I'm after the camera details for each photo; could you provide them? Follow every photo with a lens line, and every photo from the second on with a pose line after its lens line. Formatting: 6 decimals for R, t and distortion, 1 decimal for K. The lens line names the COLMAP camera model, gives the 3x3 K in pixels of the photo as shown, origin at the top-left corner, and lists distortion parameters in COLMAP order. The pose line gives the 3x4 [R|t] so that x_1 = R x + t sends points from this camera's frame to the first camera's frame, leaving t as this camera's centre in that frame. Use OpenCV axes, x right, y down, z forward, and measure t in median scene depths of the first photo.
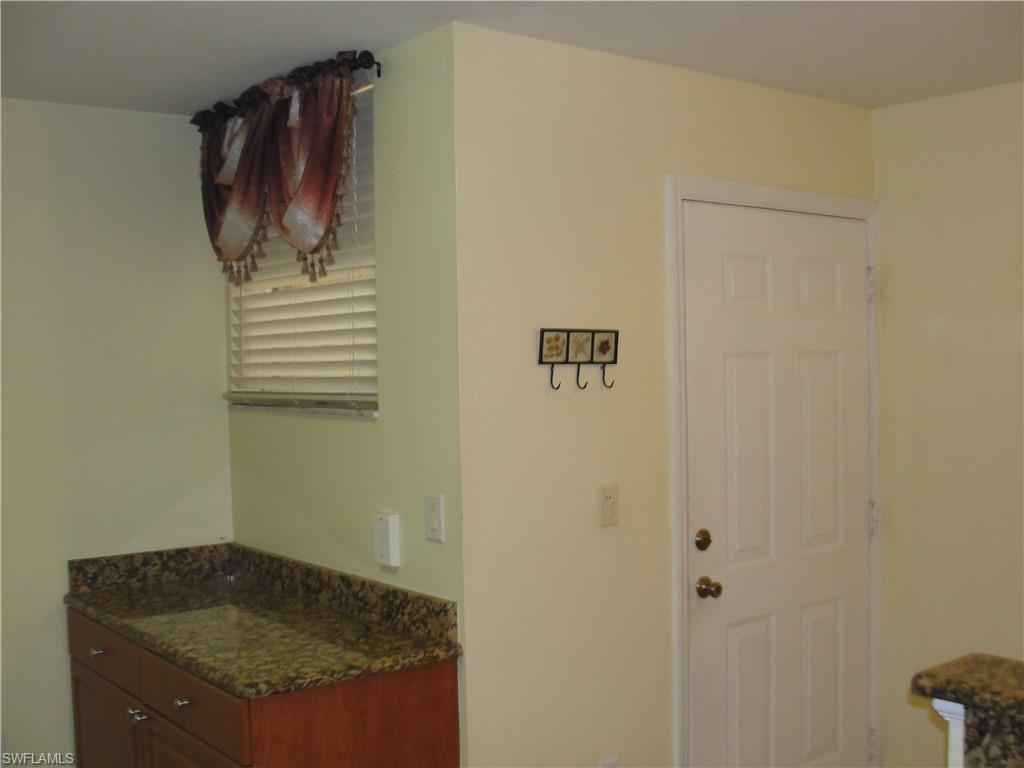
lens RADIAL K [[1176.4, 0, 512.0], [0, 1176.4, 384.0], [0, 0, 1]] dist [-0.219658, 0.314380]
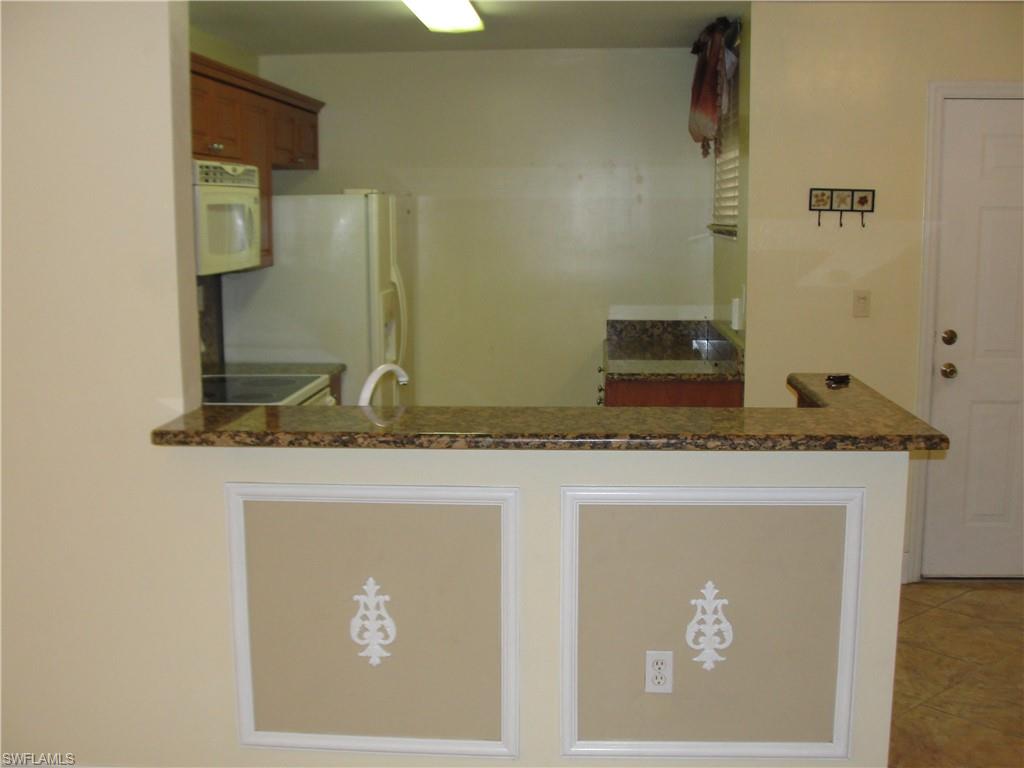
lens RADIAL K [[1176.4, 0, 512.0], [0, 1176.4, 384.0], [0, 0, 1]] dist [-0.219658, 0.314380]
pose [[0.739264, 0.114553, -0.663601, 0.764243], [-0.024993, 0.989414, 0.142954, 0.002101], [0.672951, -0.089095, 0.734301, -0.440001]]
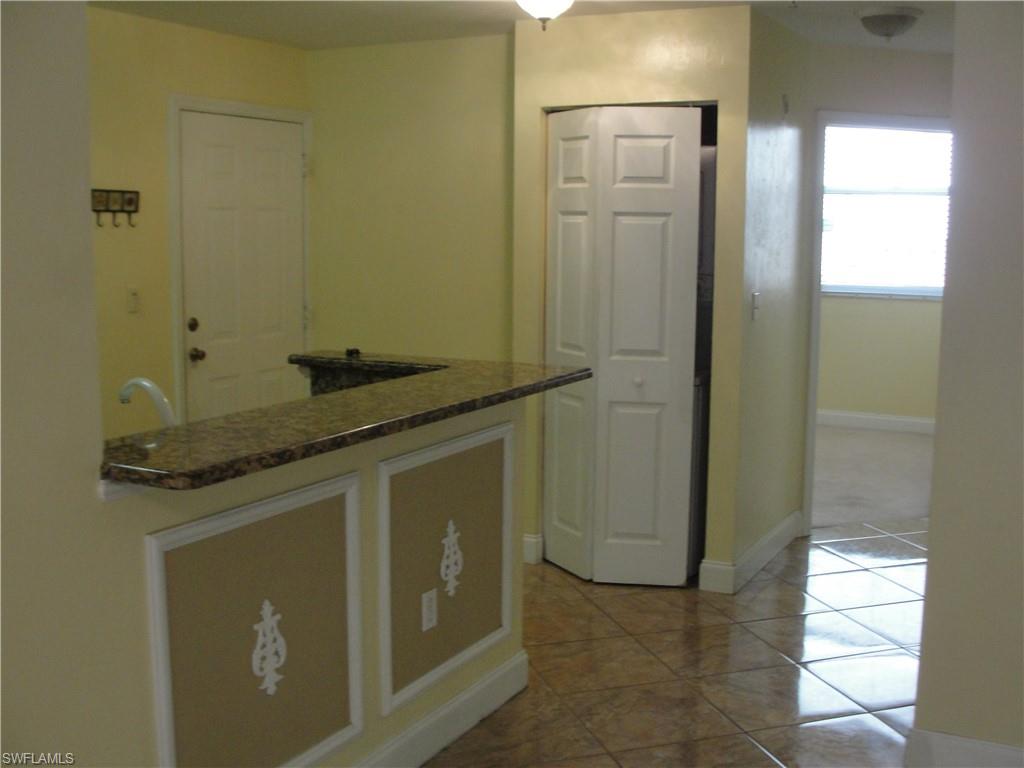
lens RADIAL K [[1176.4, 0, 512.0], [0, 1176.4, 384.0], [0, 0, 1]] dist [-0.219658, 0.314380]
pose [[0.913783, -0.030304, 0.405070, -0.088536], [-0.015381, 0.993917, 0.109054, 0.037394], [-0.405910, -0.105883, 0.907759, -0.673452]]
